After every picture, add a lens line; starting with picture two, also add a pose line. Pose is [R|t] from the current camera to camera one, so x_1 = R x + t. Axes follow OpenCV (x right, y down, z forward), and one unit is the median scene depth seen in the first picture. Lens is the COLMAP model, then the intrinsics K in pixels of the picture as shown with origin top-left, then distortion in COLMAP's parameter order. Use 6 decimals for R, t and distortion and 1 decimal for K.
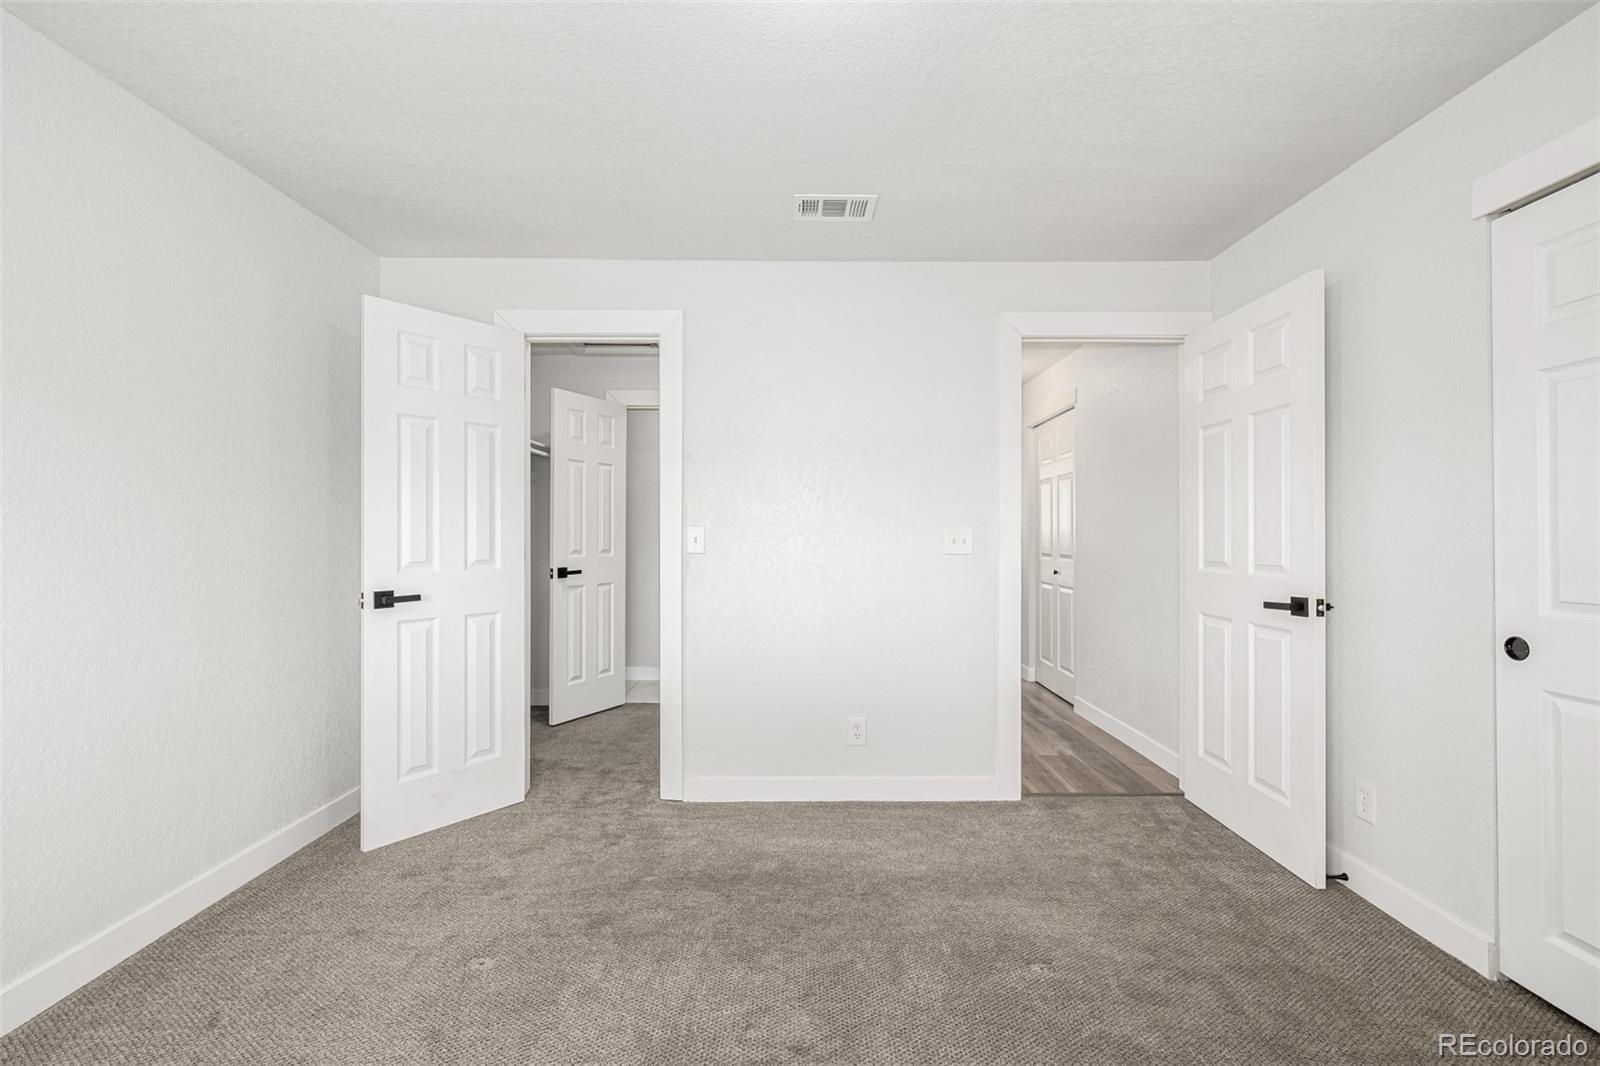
lens RADIAL K [[675.1, 0, 804.9], [0, 675.1, 533.9], [0, 0, 1]] dist [0.001508, -0.000055]
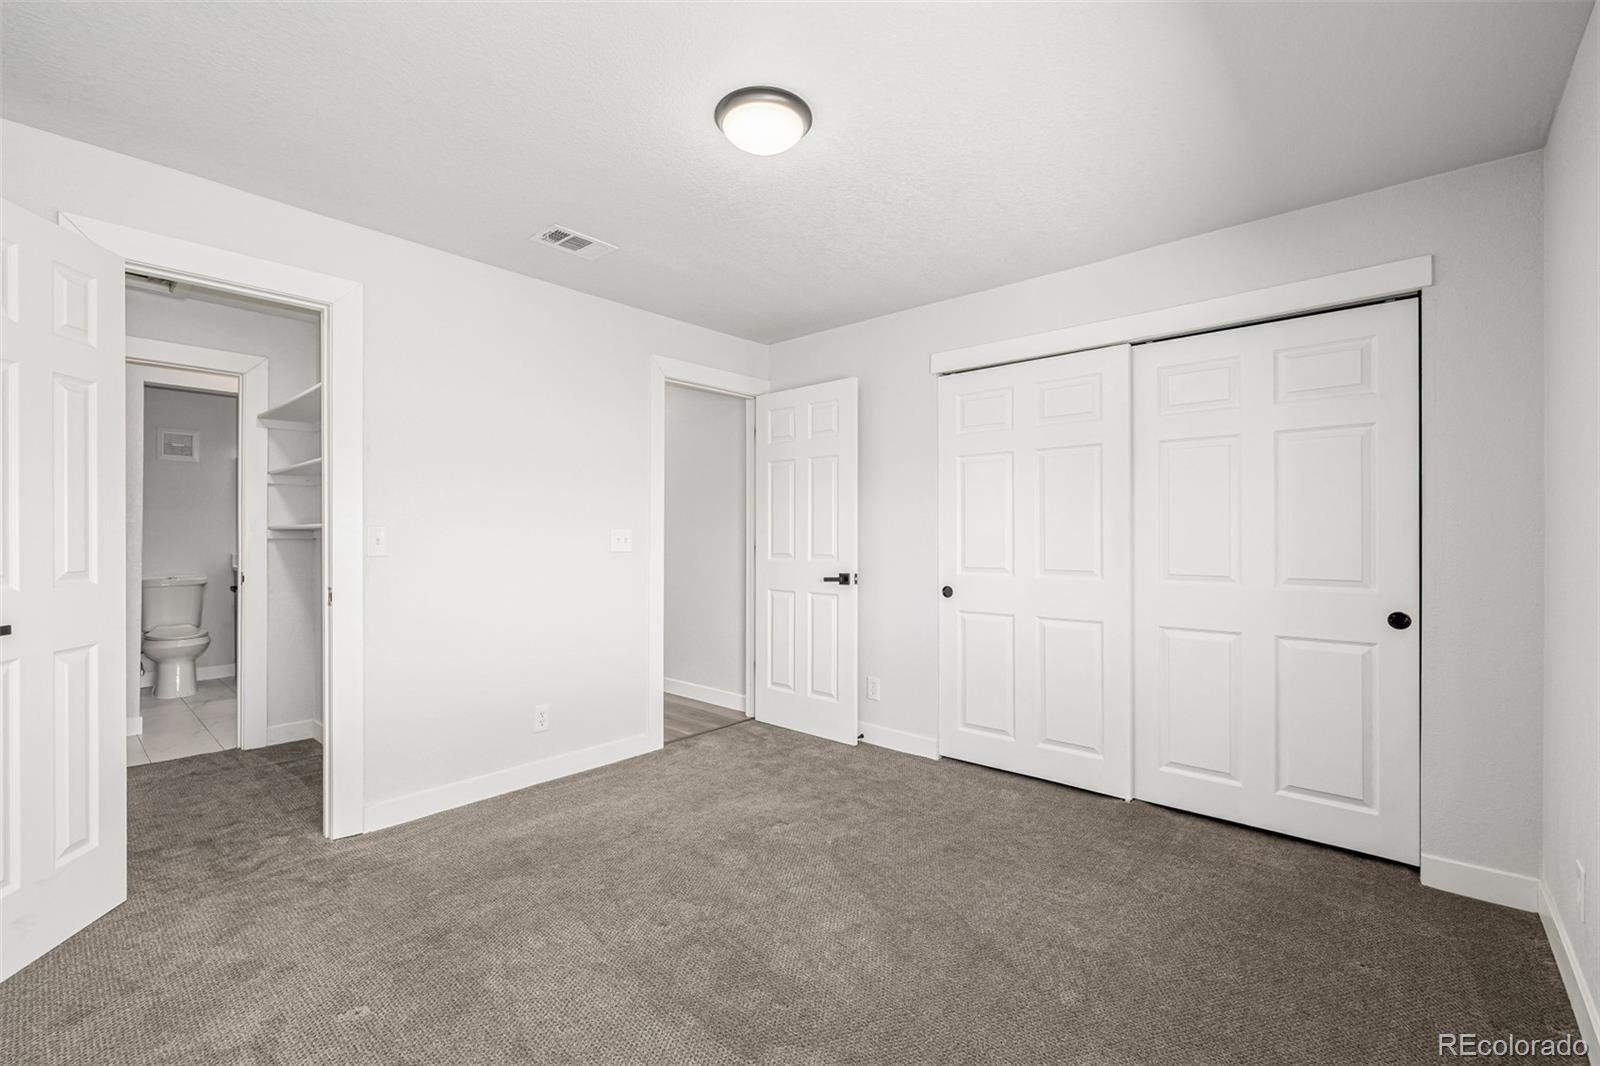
lens RADIAL K [[693.0, 0, 772.7], [0, 693.0, 535.1], [0, 0, 1]] dist [0.000709, -0.000051]
pose [[0.682887, -0.000604, 0.730523, -0.541685], [-0.002136, 0.999994, 0.002823, -0.003284], [-0.730520, -0.003488, 0.682882, -0.023446]]
